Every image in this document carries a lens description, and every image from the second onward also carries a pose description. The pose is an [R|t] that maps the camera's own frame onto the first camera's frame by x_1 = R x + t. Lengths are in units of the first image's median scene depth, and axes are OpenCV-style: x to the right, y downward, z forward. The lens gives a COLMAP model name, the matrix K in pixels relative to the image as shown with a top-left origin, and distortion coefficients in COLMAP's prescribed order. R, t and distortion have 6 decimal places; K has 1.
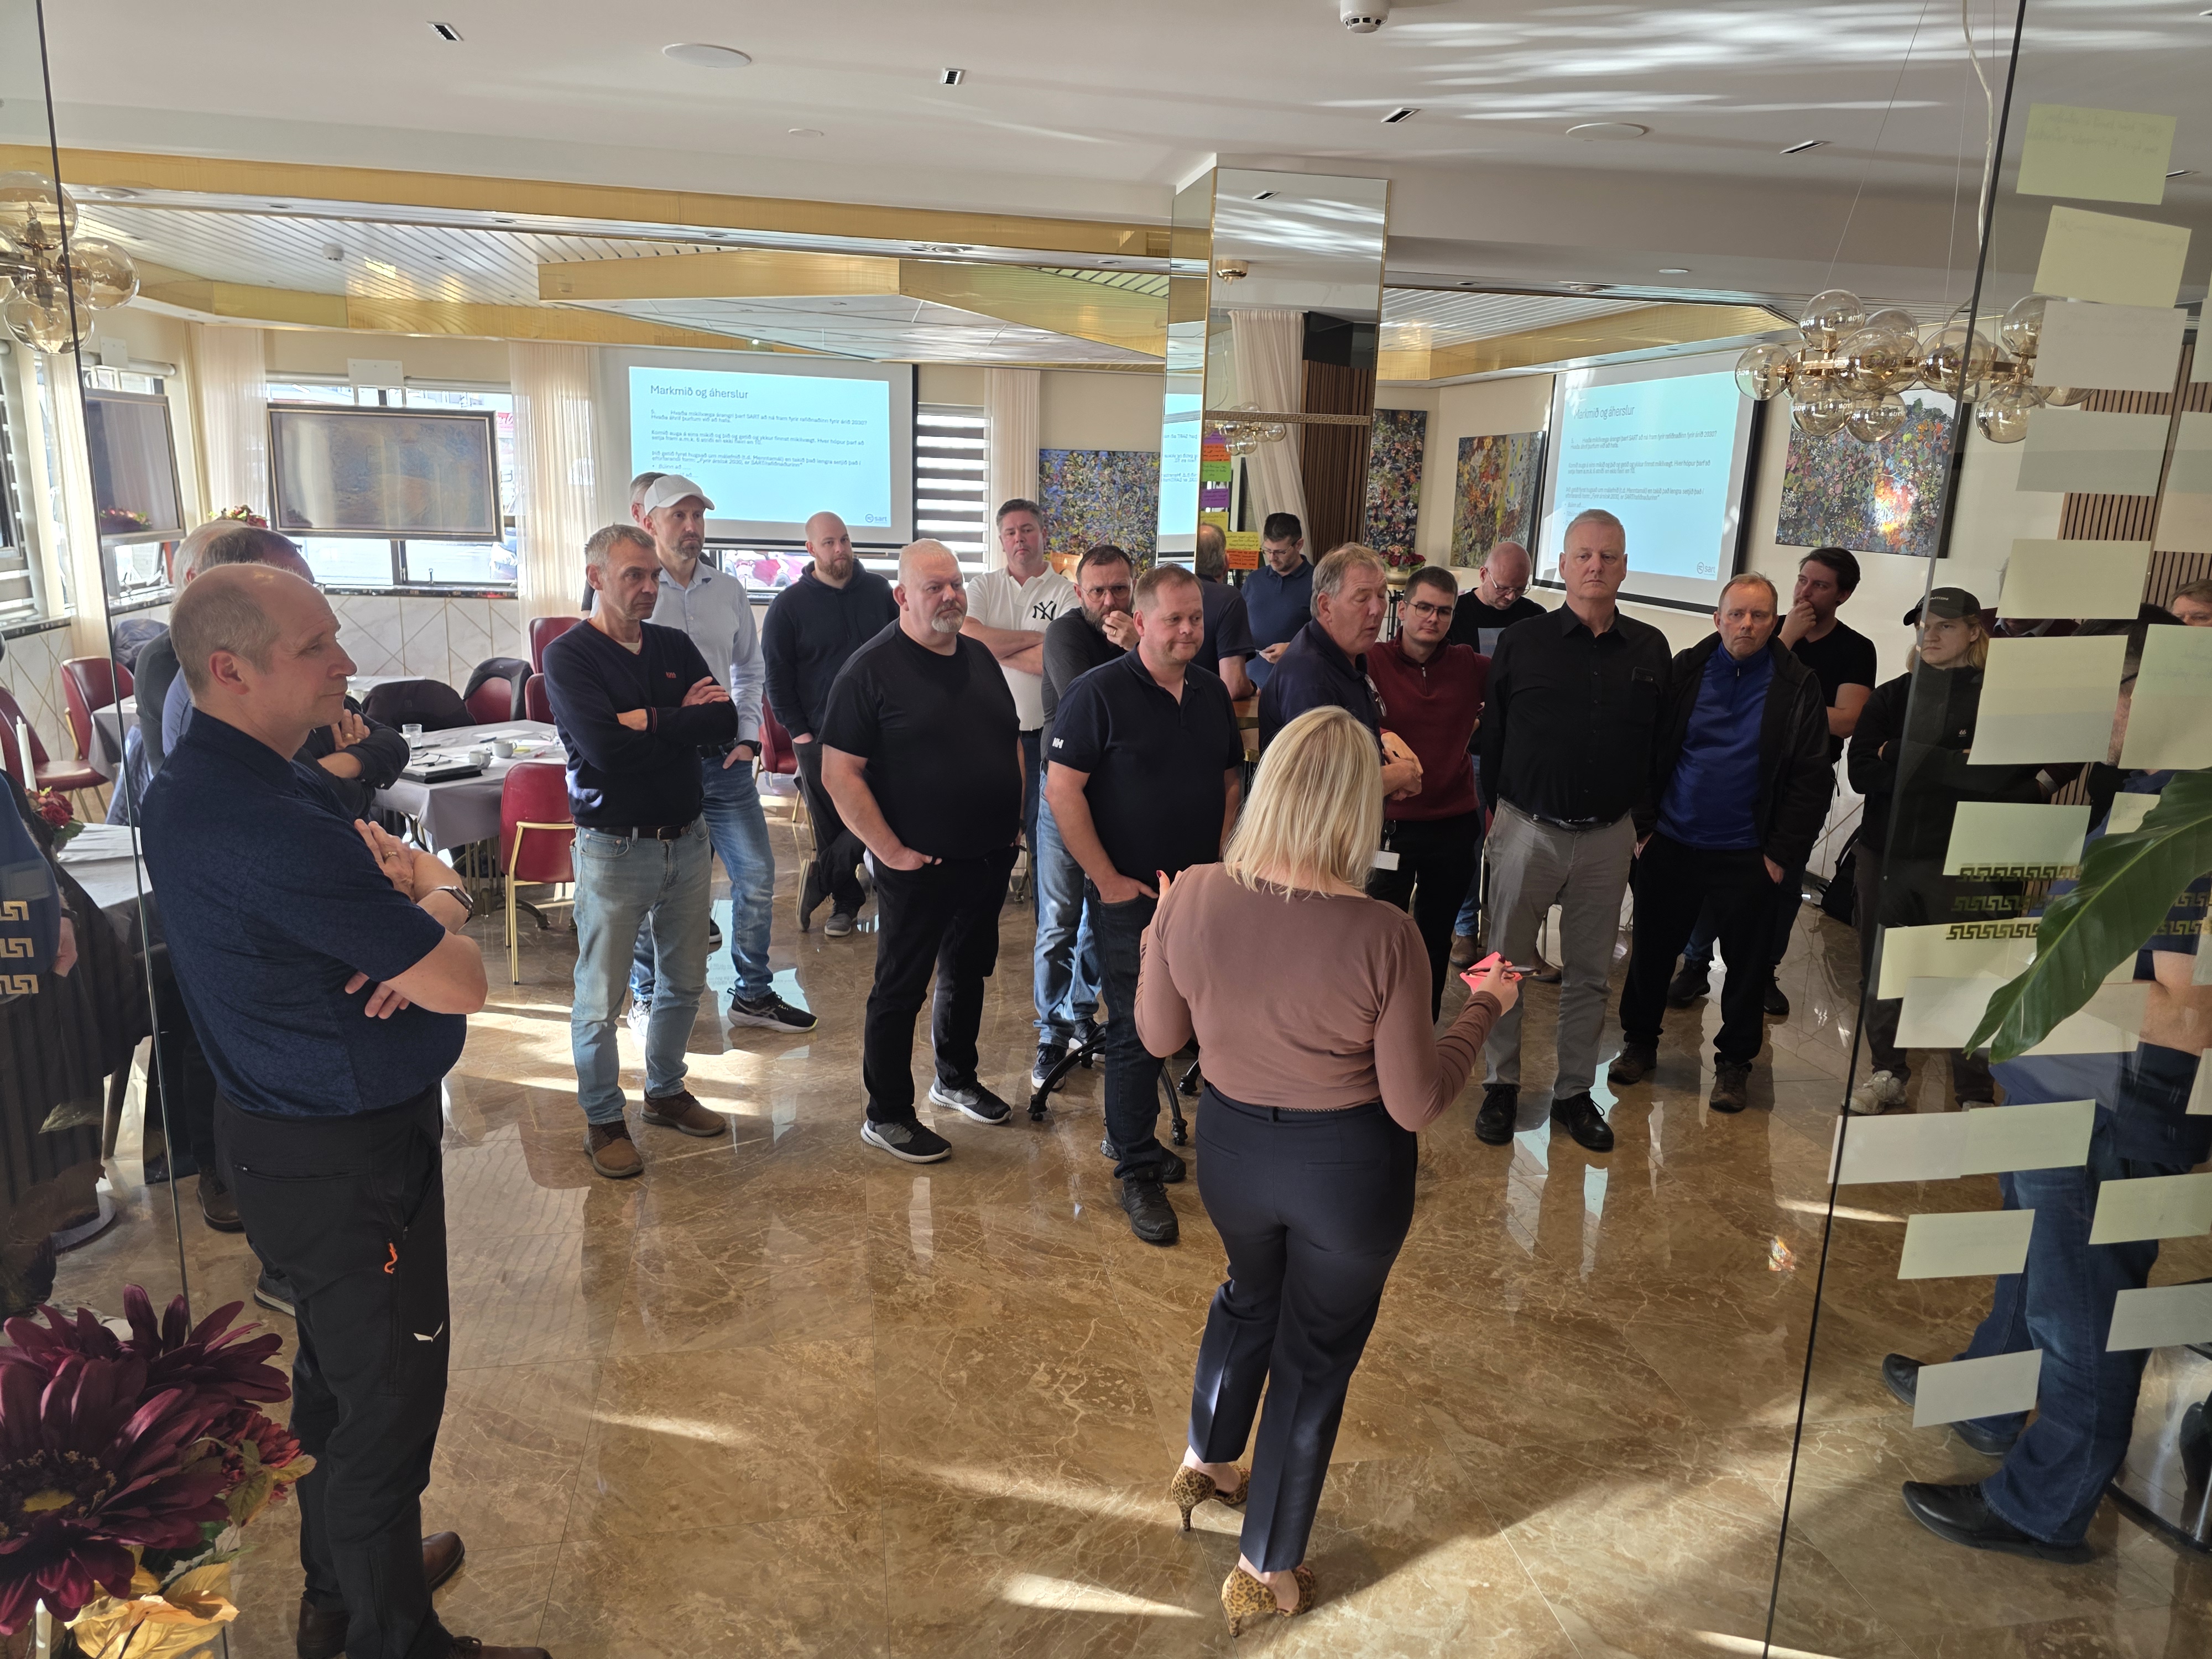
lens RADIAL K [[1522.1, 0, 1116.2], [0, 1522.1, 853.9], [0, 0, 1]] dist [0.063688, -0.109853]
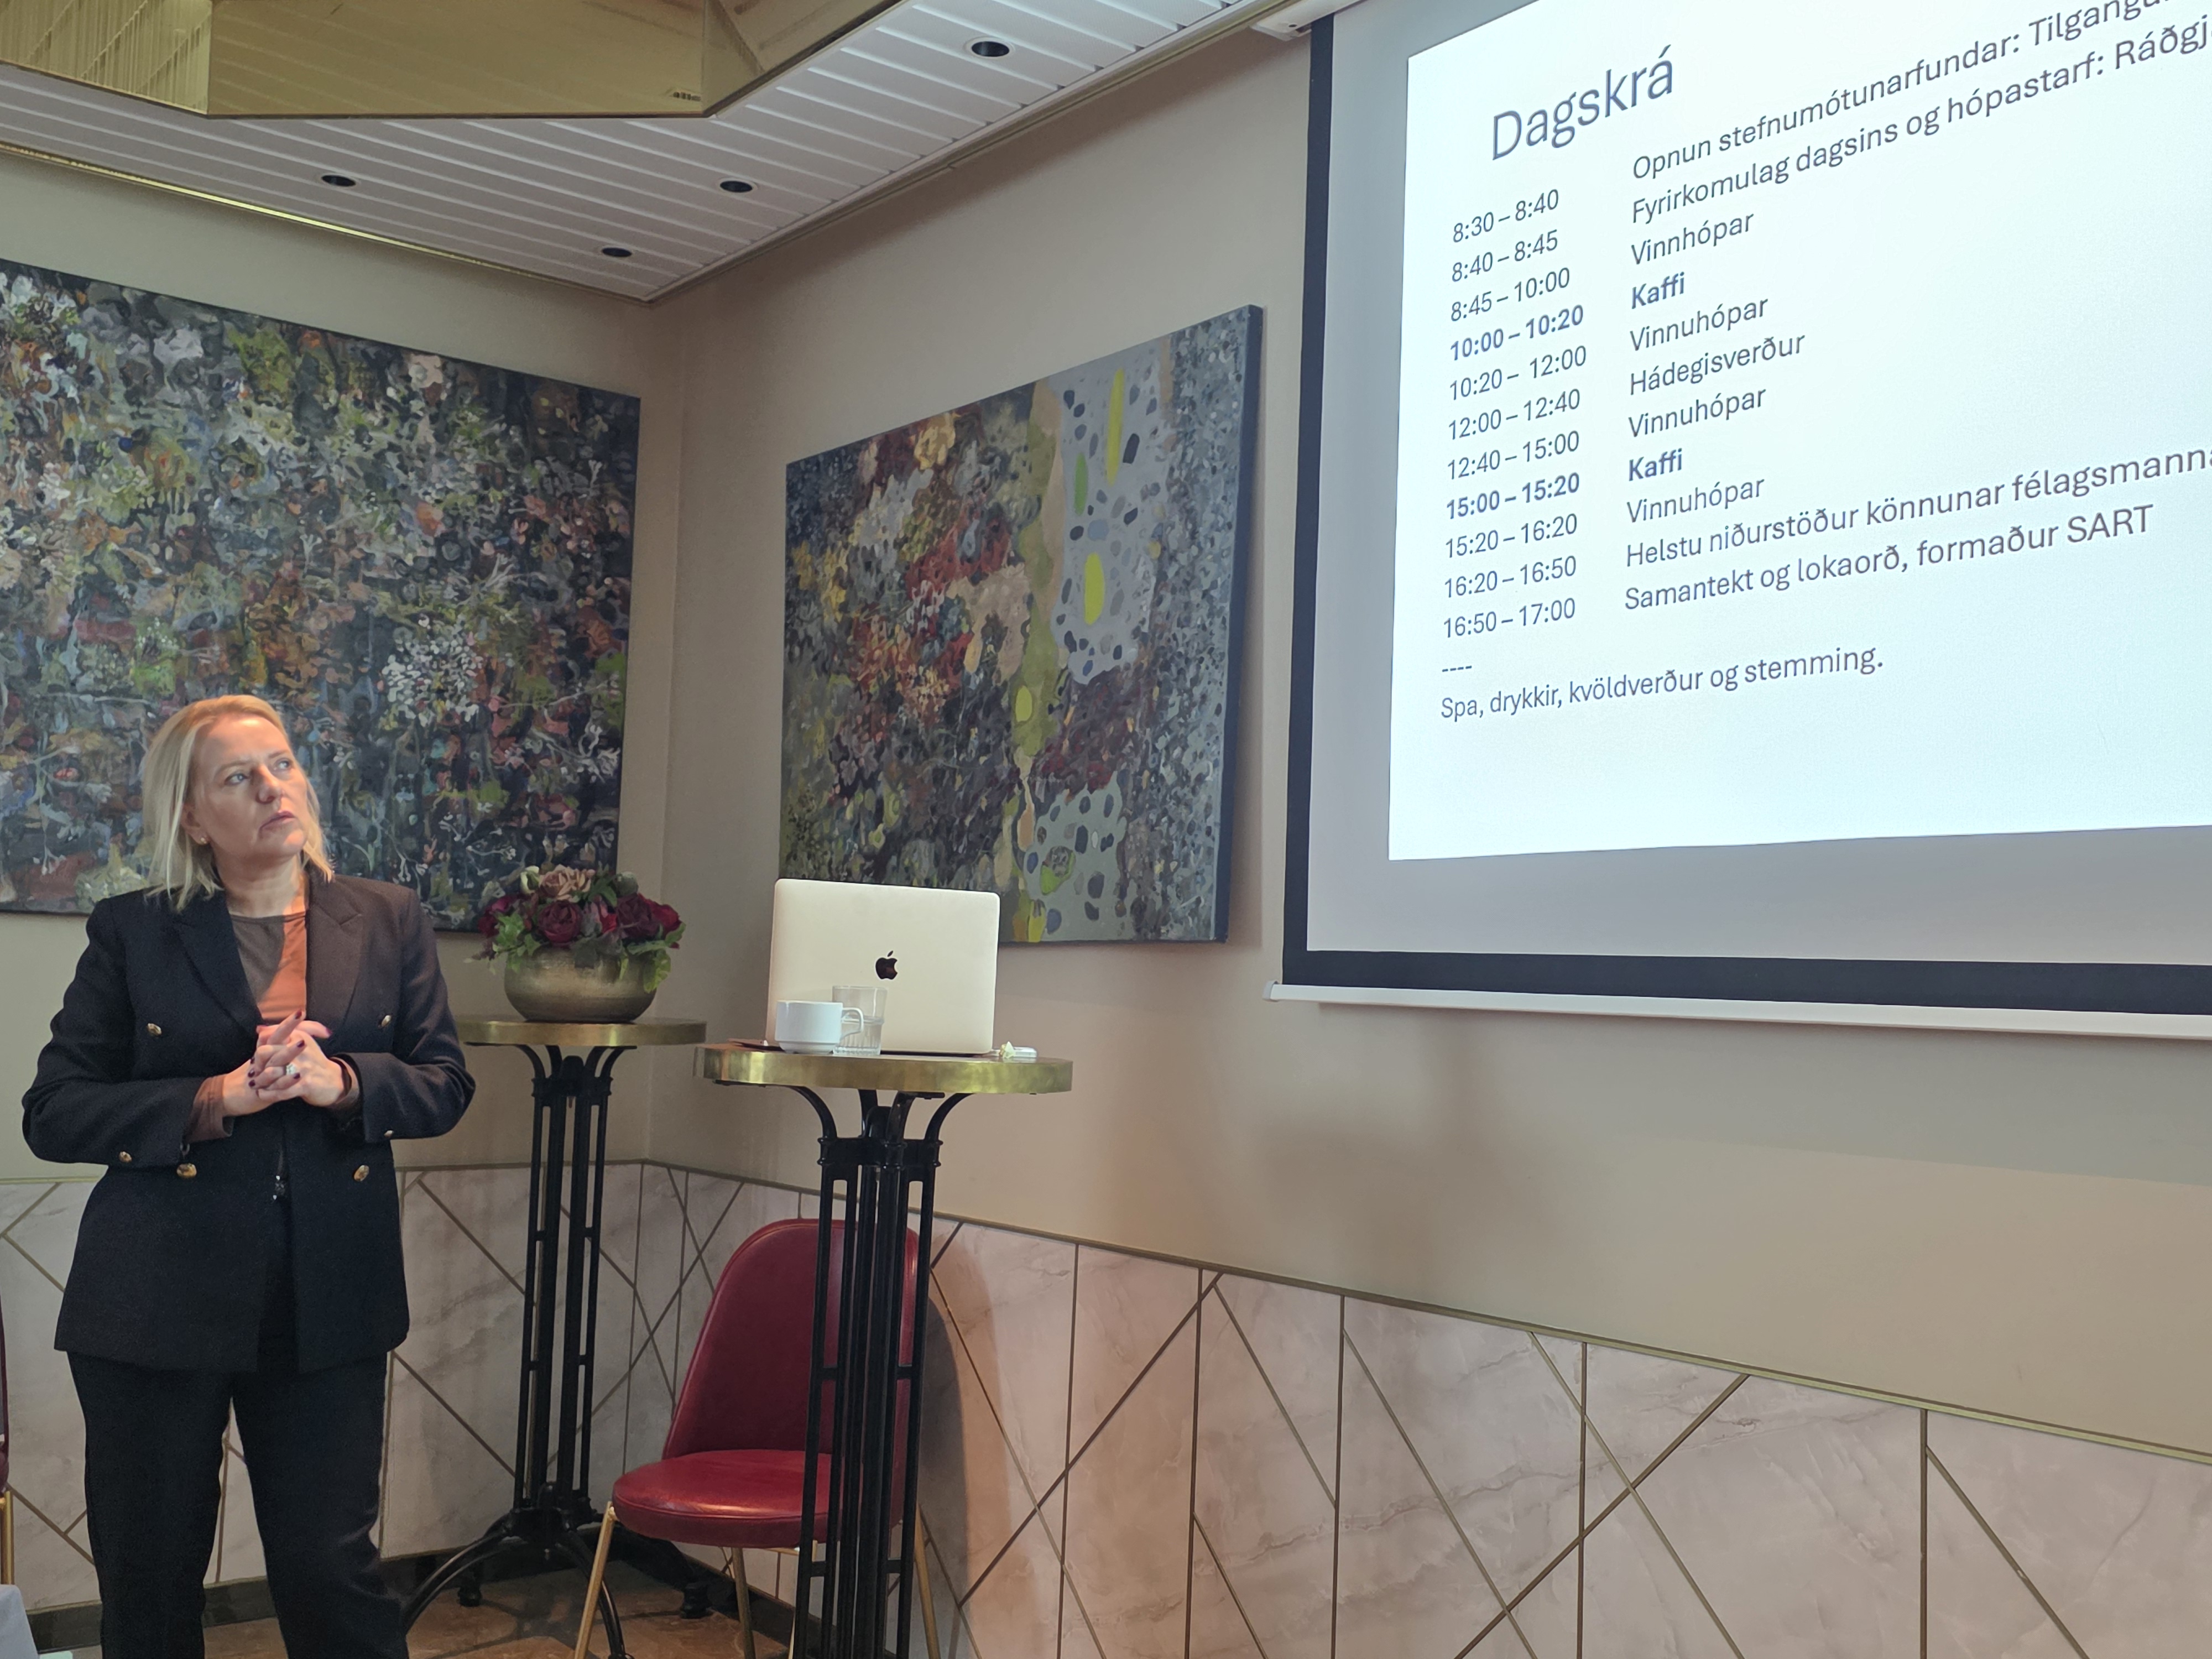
lens RADIAL K [[2151.6, 0, 1077.6], [0, 2151.6, 831.7], [0, 0, 1]] dist [0.115199, -0.189521]
pose [[0.891814, 0.026774, 0.451610, 0.159269], [0.108304, 0.956585, -0.270584, -0.165001], [-0.439247, 0.290222, 0.850196, 1.042228]]
